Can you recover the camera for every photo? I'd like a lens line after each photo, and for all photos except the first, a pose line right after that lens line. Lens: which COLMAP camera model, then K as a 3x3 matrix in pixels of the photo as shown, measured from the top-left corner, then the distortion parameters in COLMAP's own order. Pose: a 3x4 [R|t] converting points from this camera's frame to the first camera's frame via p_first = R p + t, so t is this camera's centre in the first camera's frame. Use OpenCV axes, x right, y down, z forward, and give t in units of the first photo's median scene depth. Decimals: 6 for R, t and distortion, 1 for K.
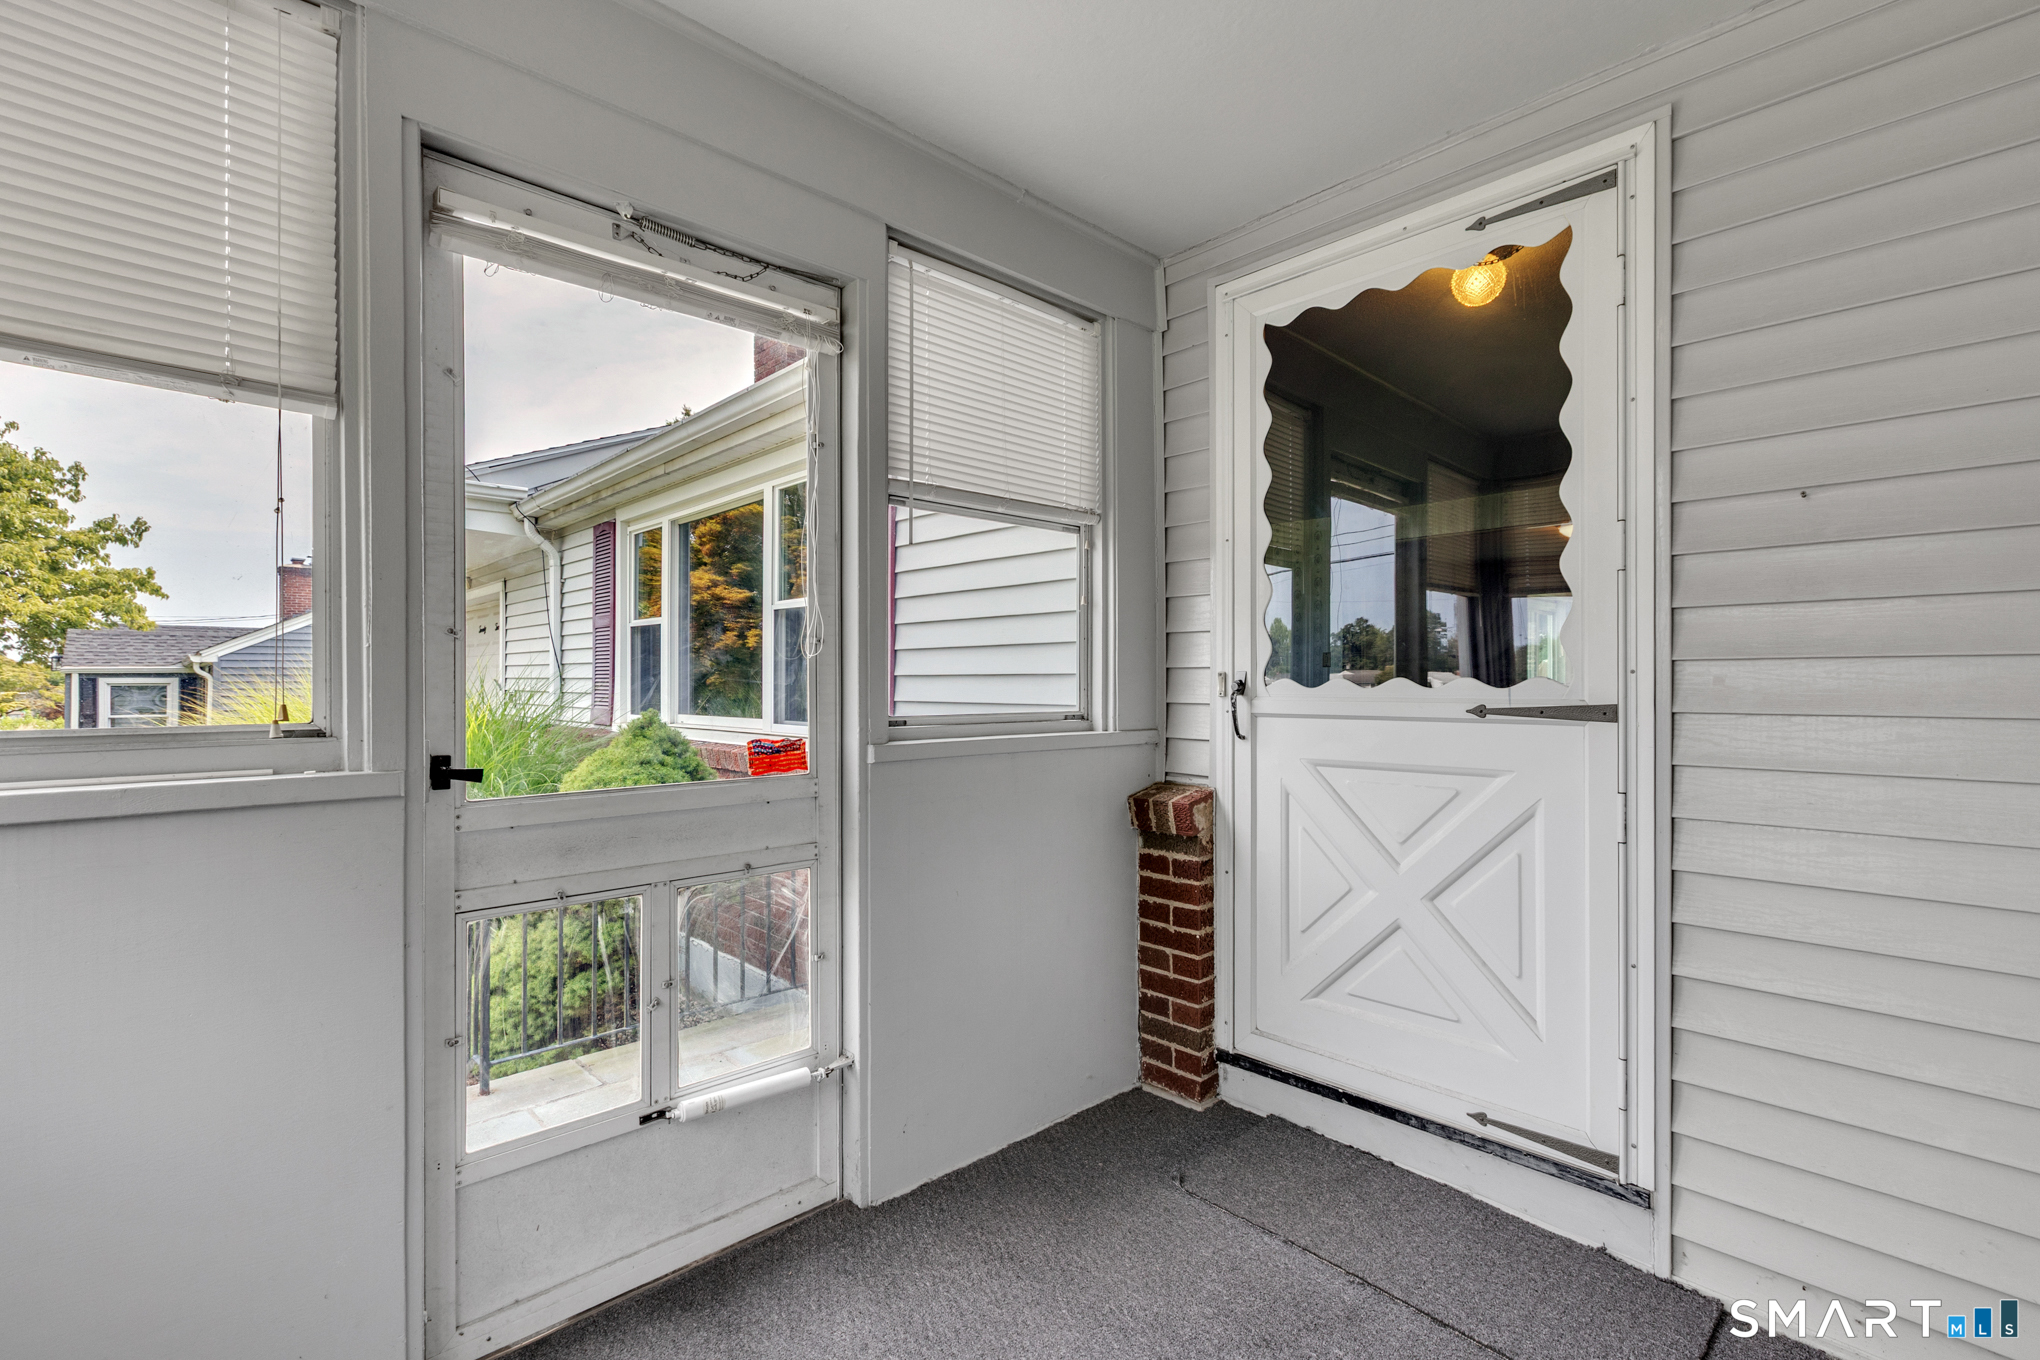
lens RADIAL K [[921.0, 0, 1014.2], [0, 921.0, 683.6], [0, 0, 1]] dist [0.000638, -0.000343]
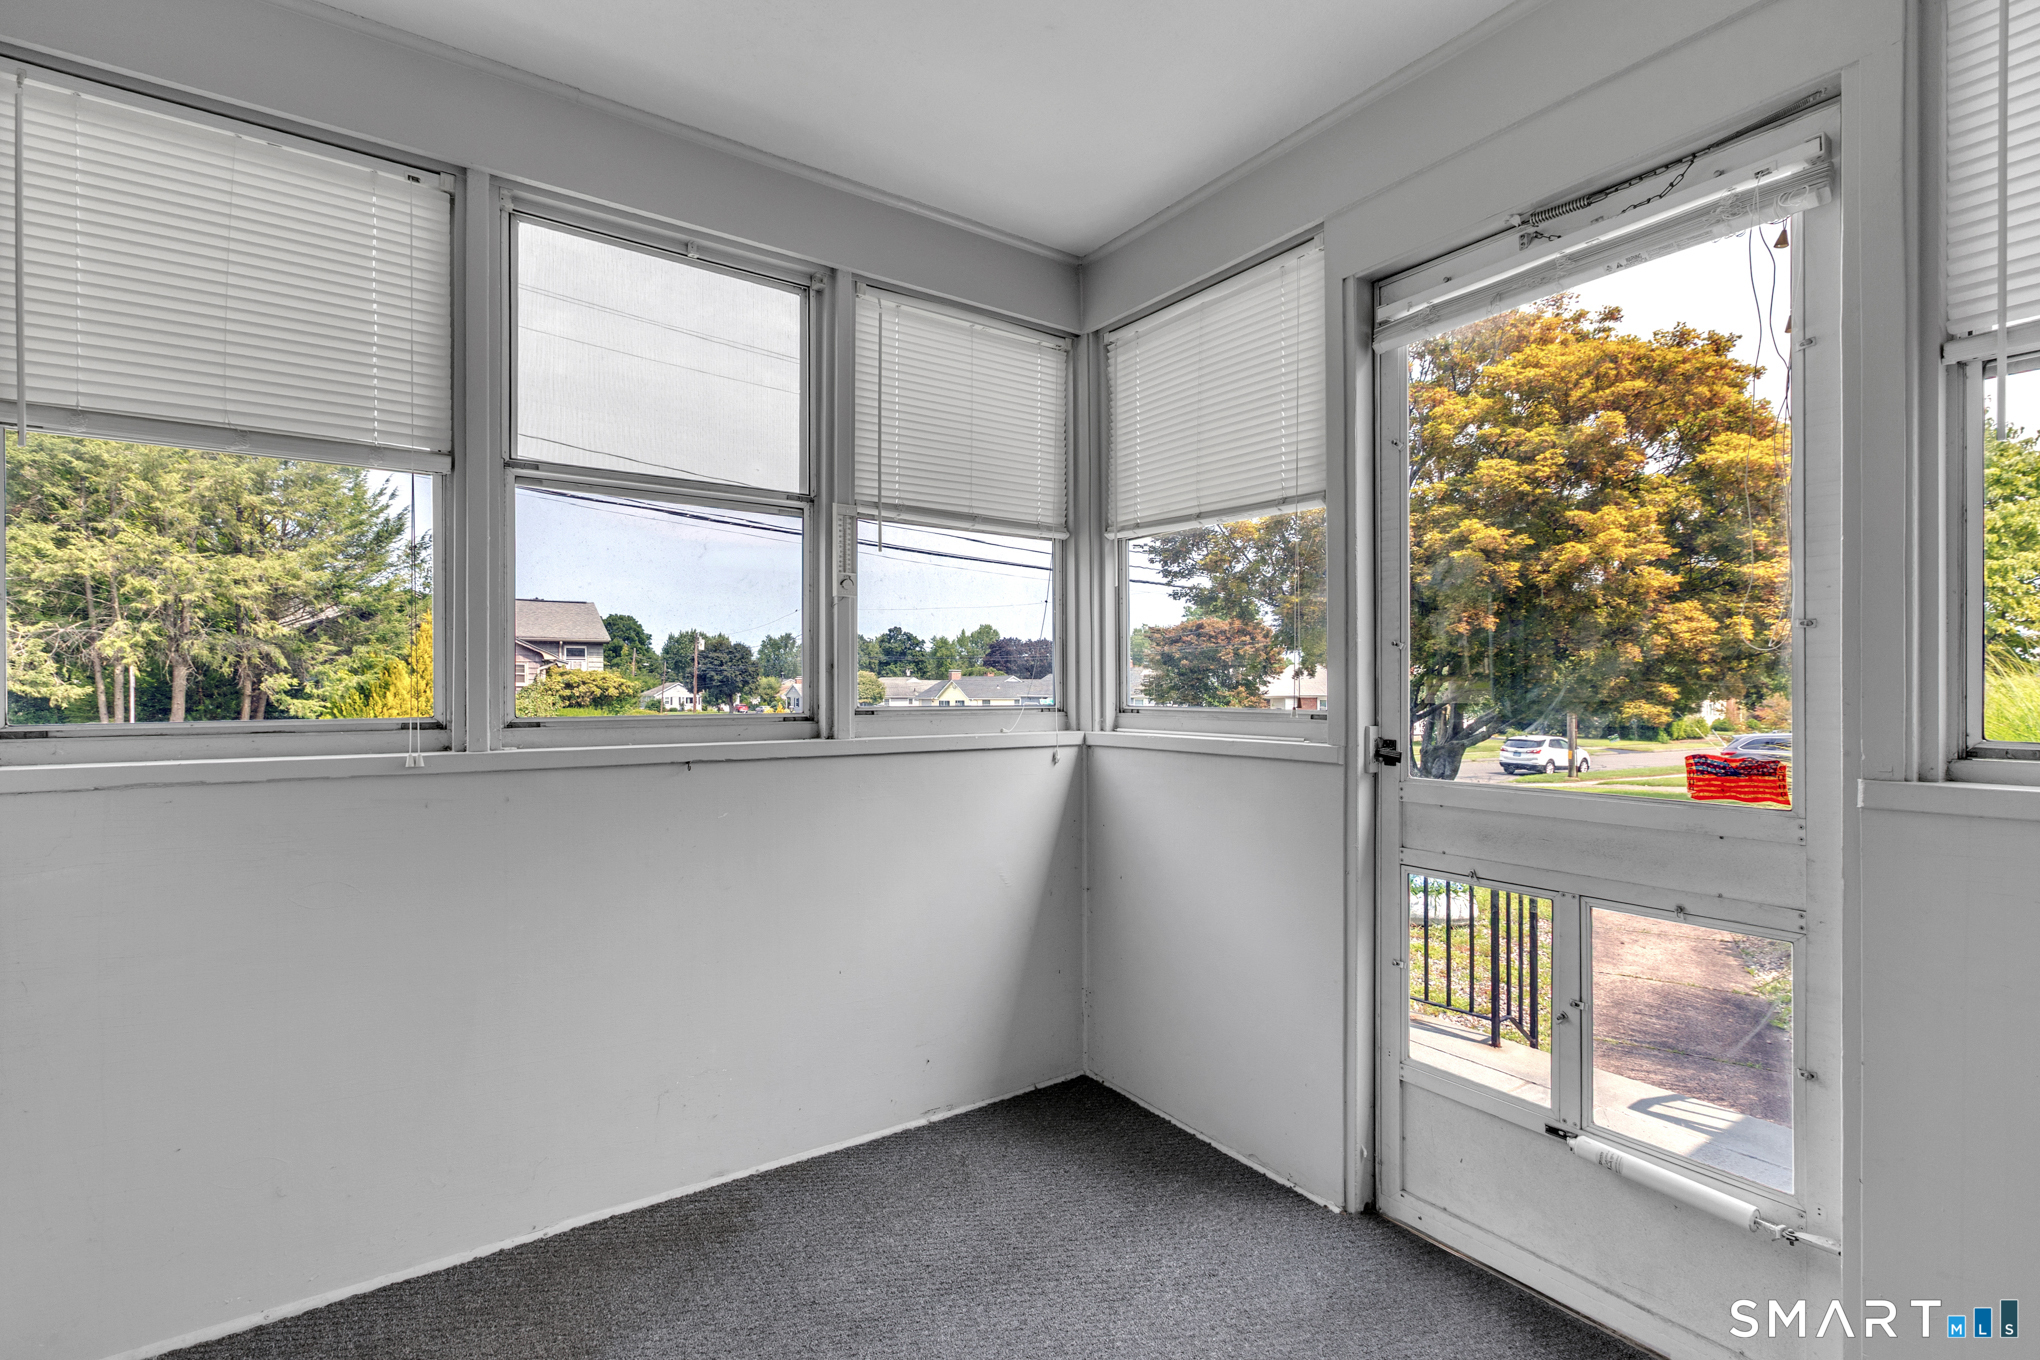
lens RADIAL K [[921.0, 0, 1014.2], [0, 921.0, 683.6], [0, 0, 1]] dist [0.000638, -0.000343]
pose [[-0.142135, 0.000899, -0.989847, 0.616122], [0.000813, 0.999999, 0.000791, -0.001696], [0.989847, -0.000692, -0.142136, 0.548101]]
